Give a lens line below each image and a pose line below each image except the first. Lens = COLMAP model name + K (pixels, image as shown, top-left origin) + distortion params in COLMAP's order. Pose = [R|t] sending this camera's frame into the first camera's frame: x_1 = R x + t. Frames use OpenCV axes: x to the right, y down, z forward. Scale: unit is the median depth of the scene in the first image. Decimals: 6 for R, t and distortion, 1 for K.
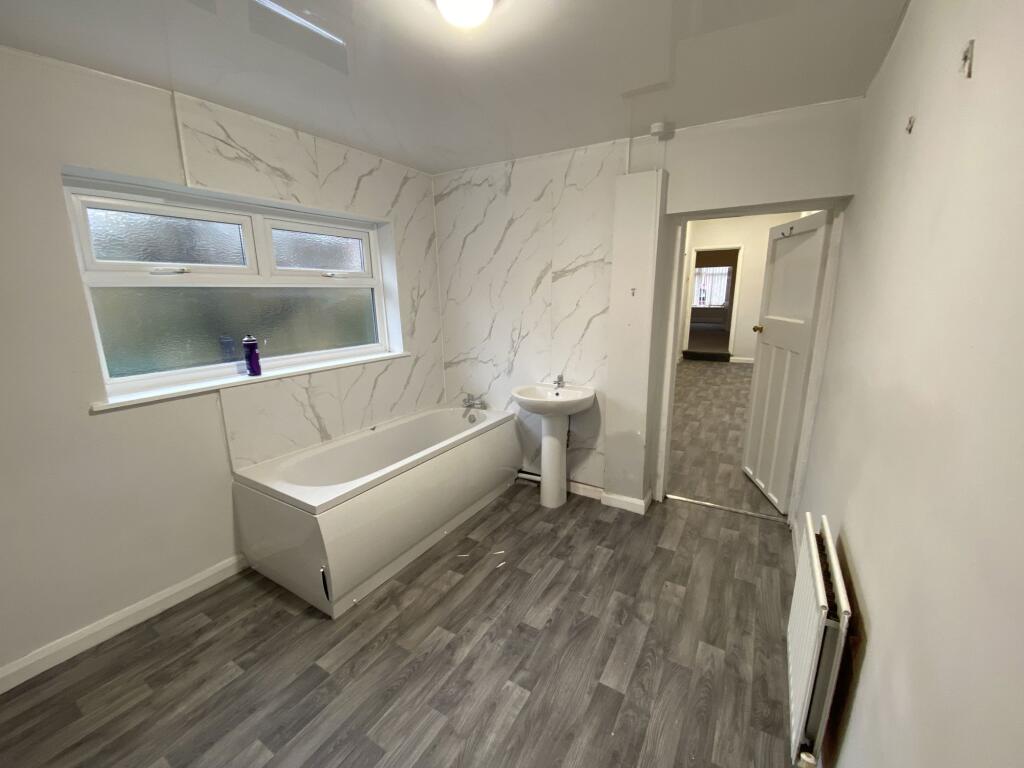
lens RADIAL K [[422.2, 0, 510.2], [0, 422.2, 384.2], [0, 0, 1]] dist [0.037733, -0.026738]
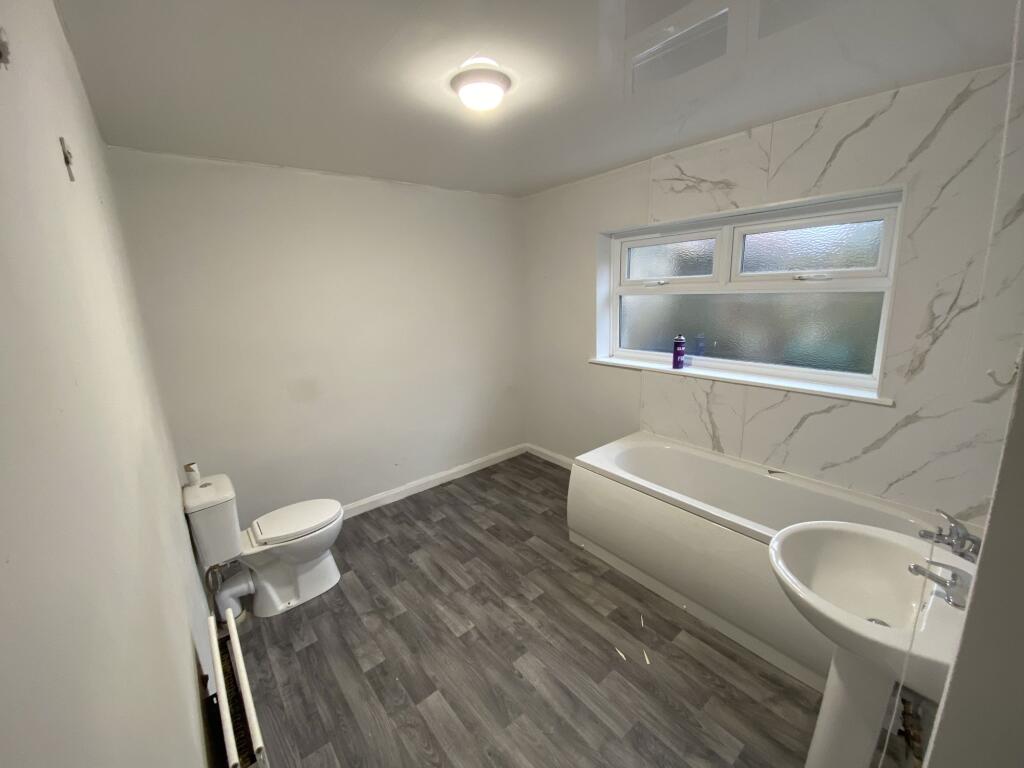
lens RADIAL K [[422.2, 0, 510.2], [0, 422.2, 384.2], [0, 0, 1]] dist [0.037733, -0.026738]
pose [[-0.340638, 0.242348, -0.908423, 0.755211], [-0.156676, 0.938066, 0.309006, -0.311496], [0.927048, 0.247587, -0.281571, 1.032311]]
